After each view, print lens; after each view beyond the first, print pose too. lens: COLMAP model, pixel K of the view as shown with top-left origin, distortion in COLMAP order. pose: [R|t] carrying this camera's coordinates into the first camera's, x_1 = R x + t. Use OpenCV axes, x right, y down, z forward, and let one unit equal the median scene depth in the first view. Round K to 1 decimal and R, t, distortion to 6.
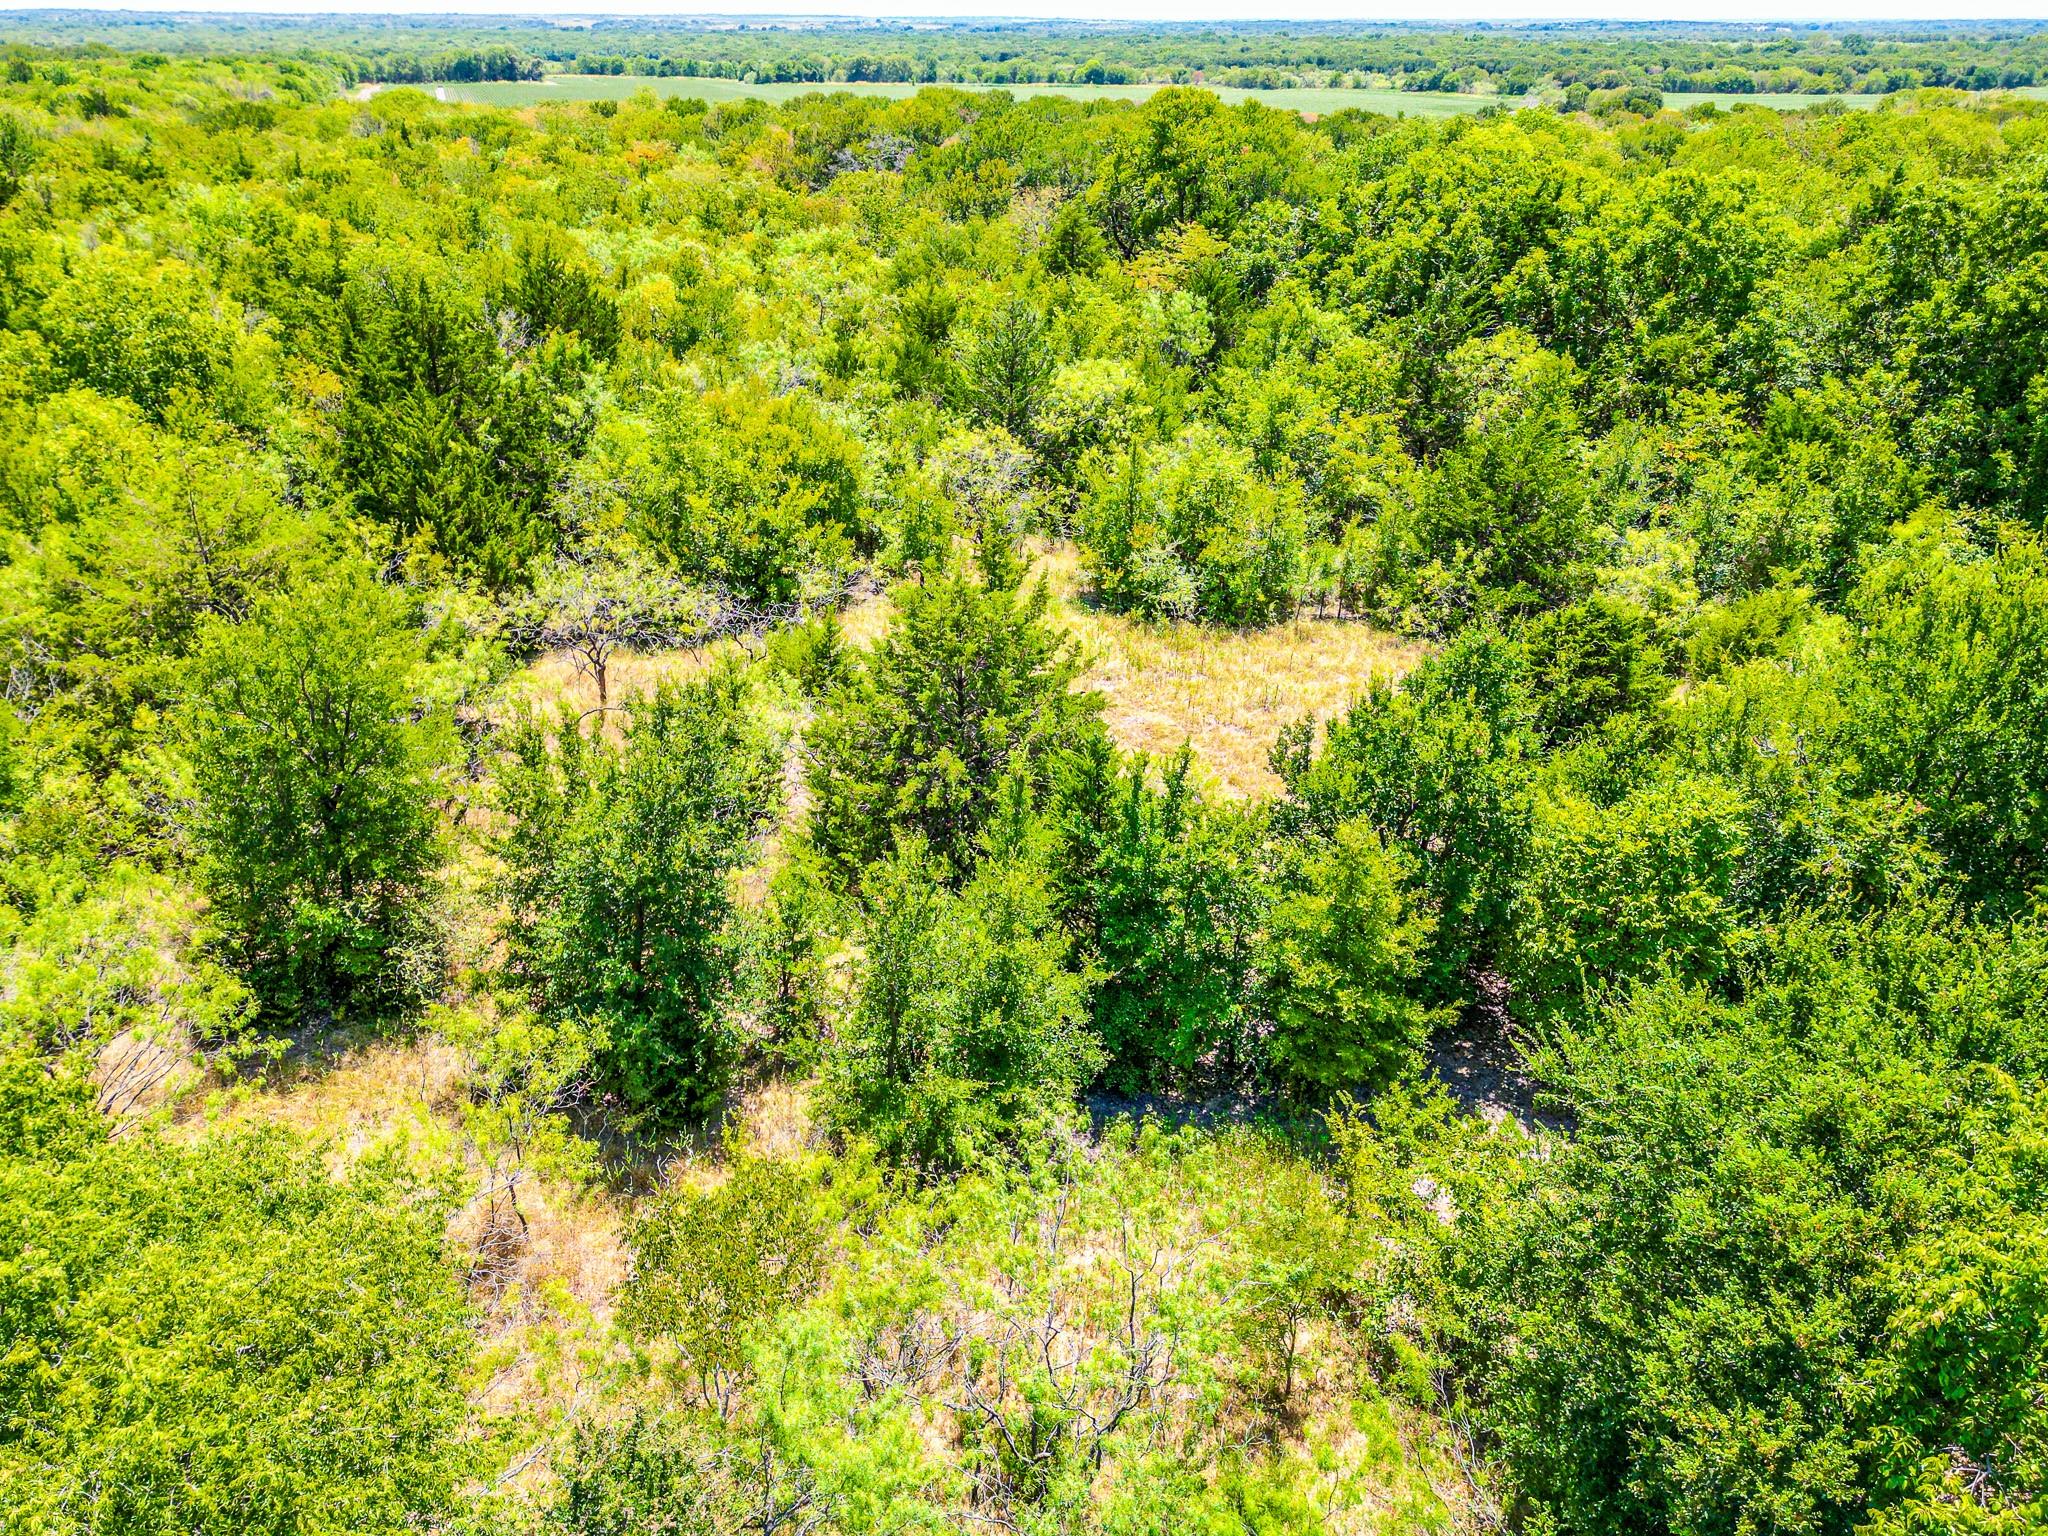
lens RADIAL K [[1468.3, 0, 1021.5], [0, 1468.3, 766.6], [0, 0, 1]] dist [0.033402, -0.005112]
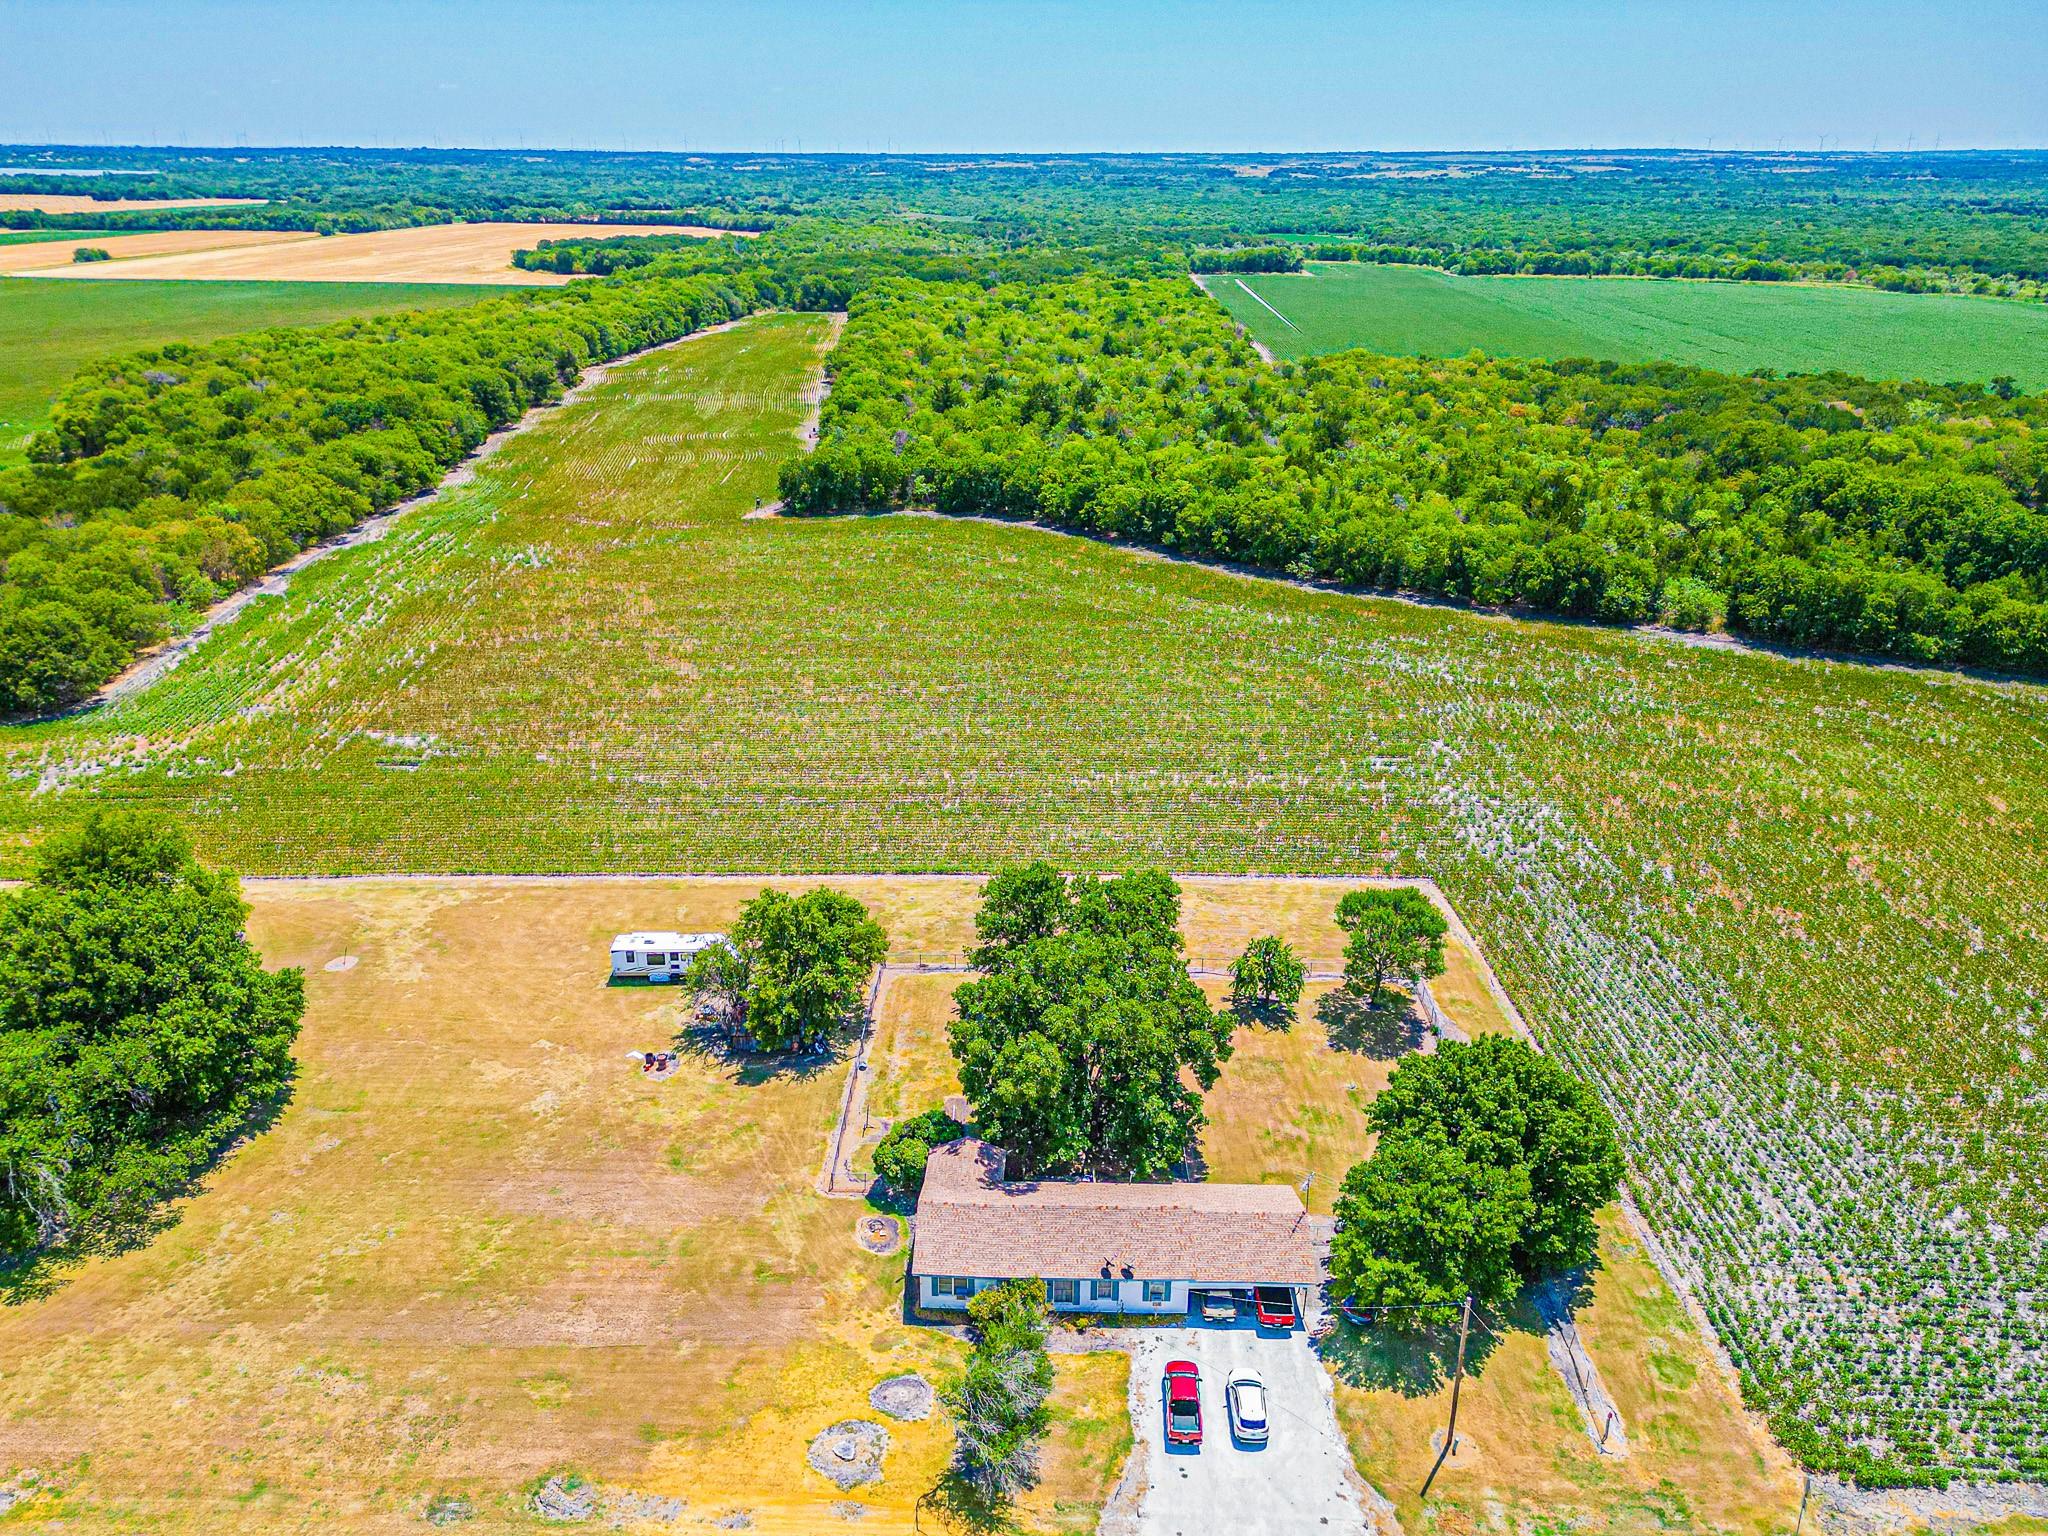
lens RADIAL K [[1468.3, 0, 1023.7], [0, 1468.3, 762.6], [0, 0, 1]] dist [0.033402, -0.005112]
pose [[0.923665, 0.147494, -0.353678, -0.116470], [-0.173360, 0.983945, -0.042412, 0.735268], [0.341744, 0.100488, 0.934405, -2.736184]]
